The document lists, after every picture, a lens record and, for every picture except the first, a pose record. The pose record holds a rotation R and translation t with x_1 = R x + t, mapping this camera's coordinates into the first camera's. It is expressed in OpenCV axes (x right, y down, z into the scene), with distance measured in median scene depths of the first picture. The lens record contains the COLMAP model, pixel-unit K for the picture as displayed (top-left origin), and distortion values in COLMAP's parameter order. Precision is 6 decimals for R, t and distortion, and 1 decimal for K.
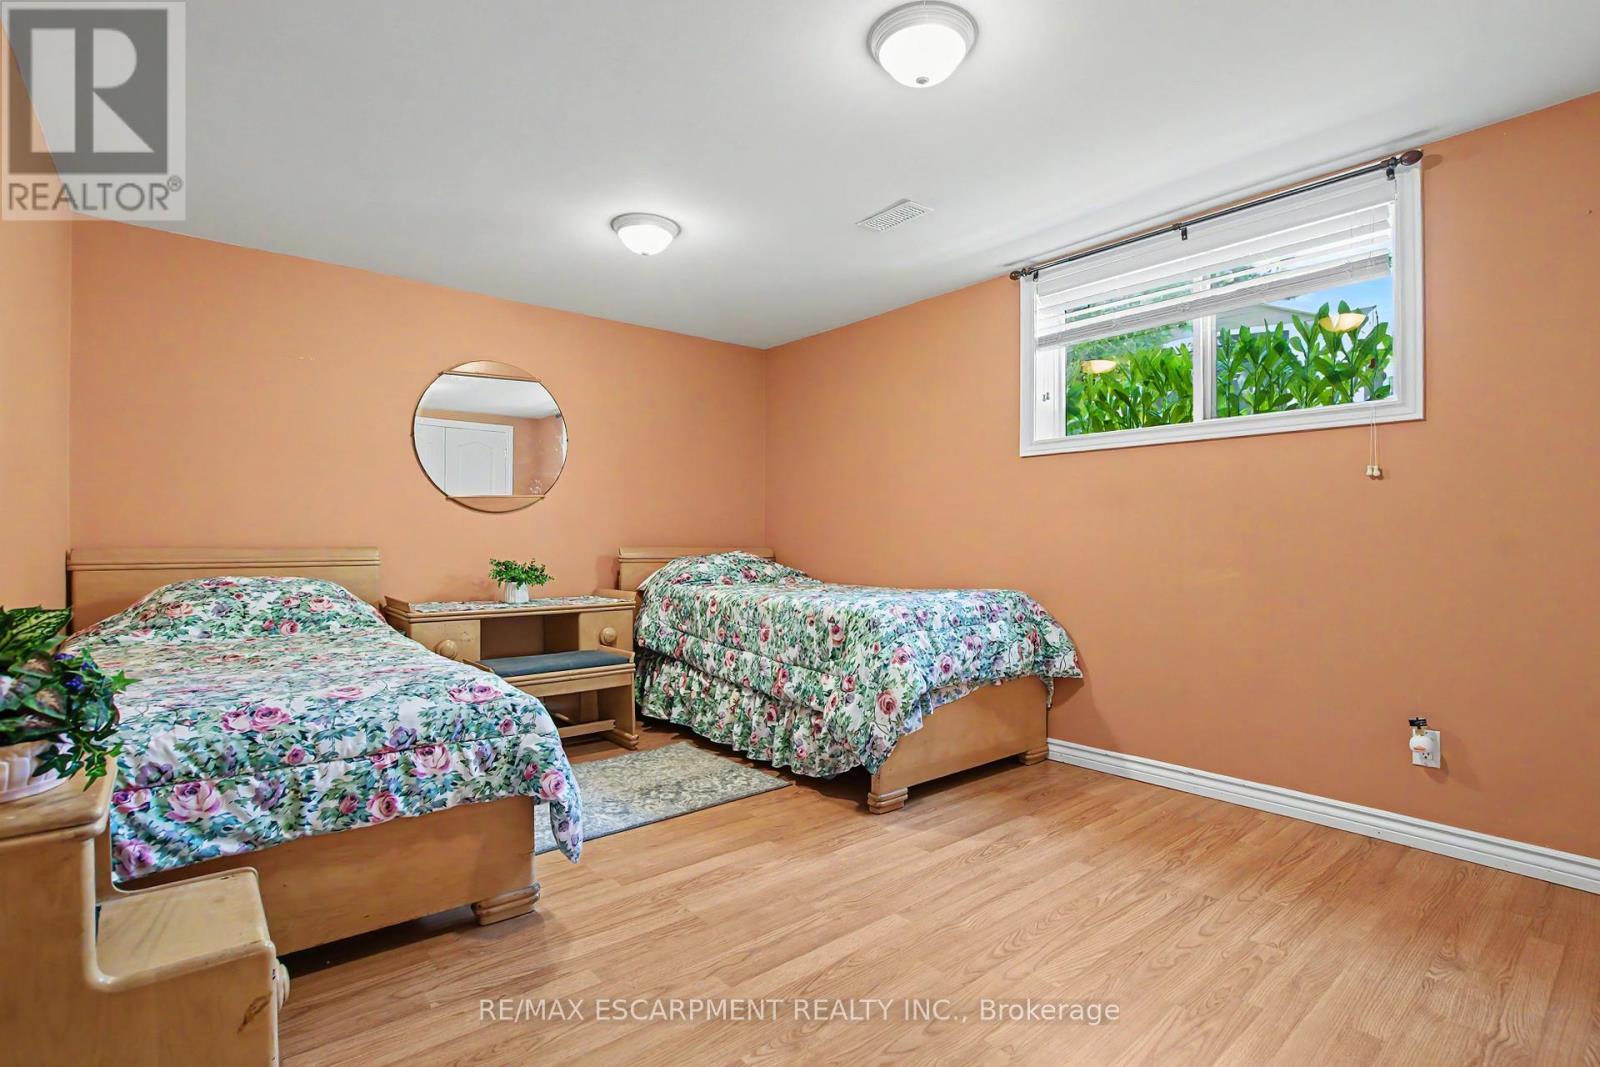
lens RADIAL K [[752.5, 0, 802.9], [0, 752.5, 544.9], [0, 0, 1]] dist [-0.023320, 0.000283]
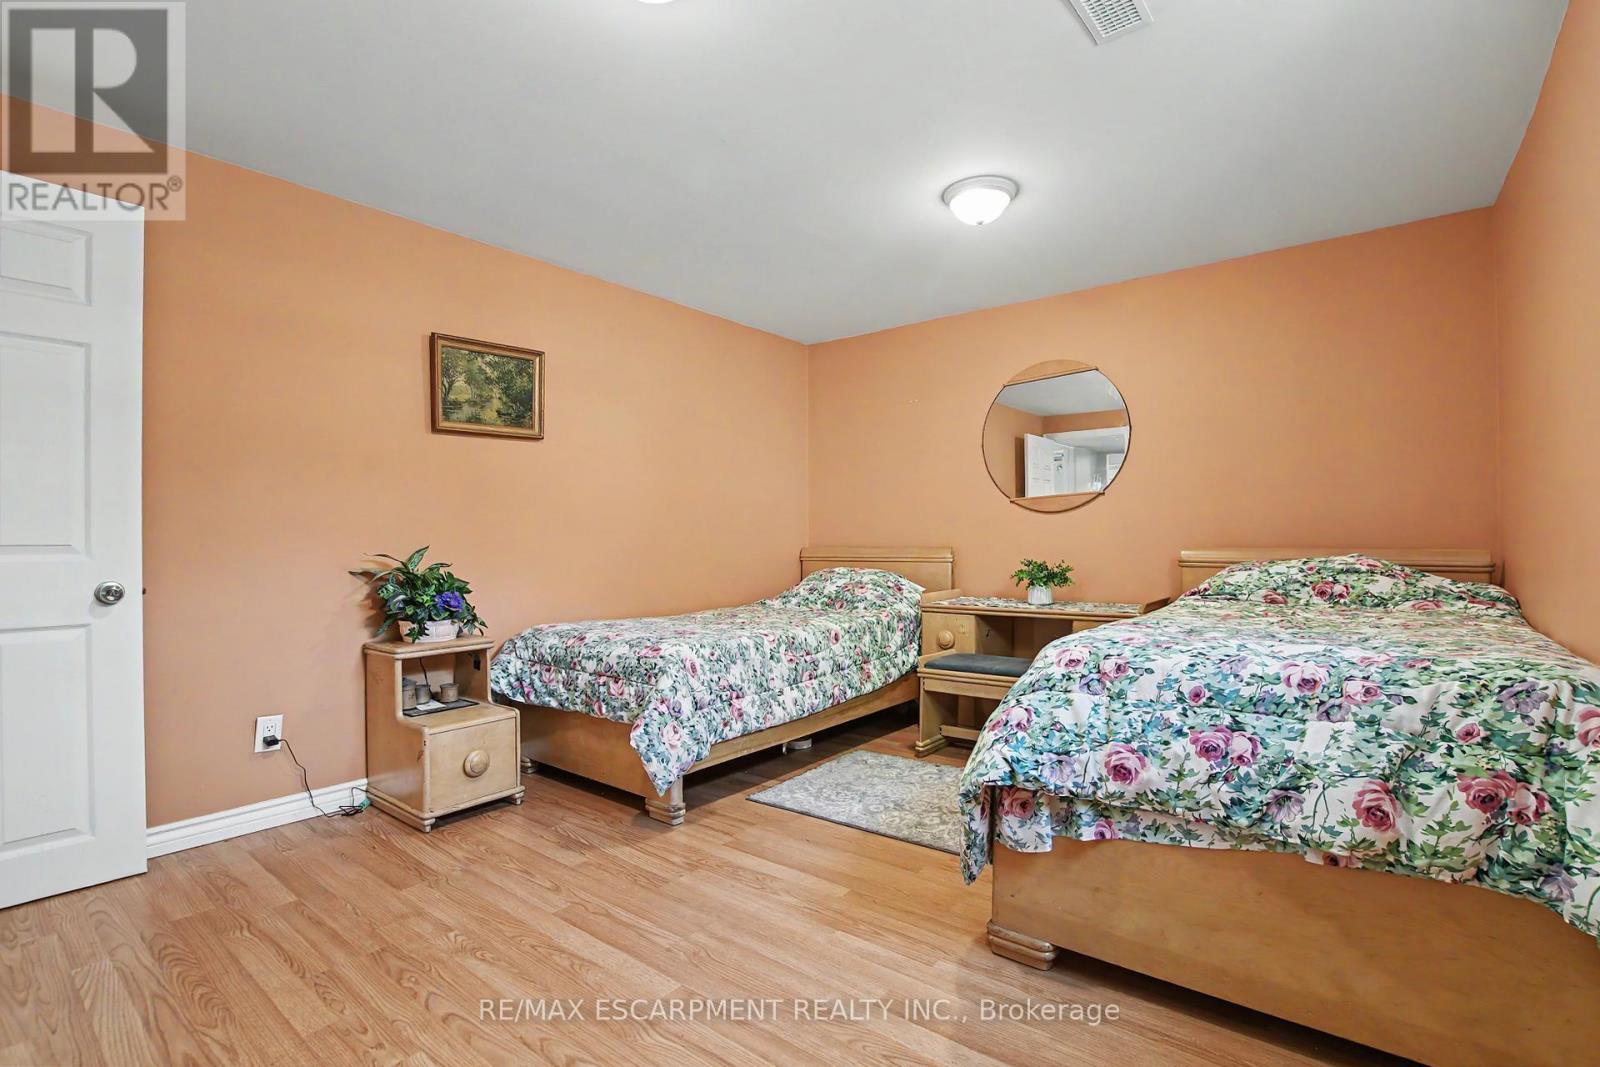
lens RADIAL K [[731.3, 0, 800.9], [0, 731.3, 543.7], [0, 0, 1]] dist [-0.024077, 0.000148]
pose [[0.213631, -0.002200, -0.976912, 0.766534], [0.002499, 0.999995, -0.001706, -0.001546], [0.976911, -0.002076, 0.213635, 0.773226]]
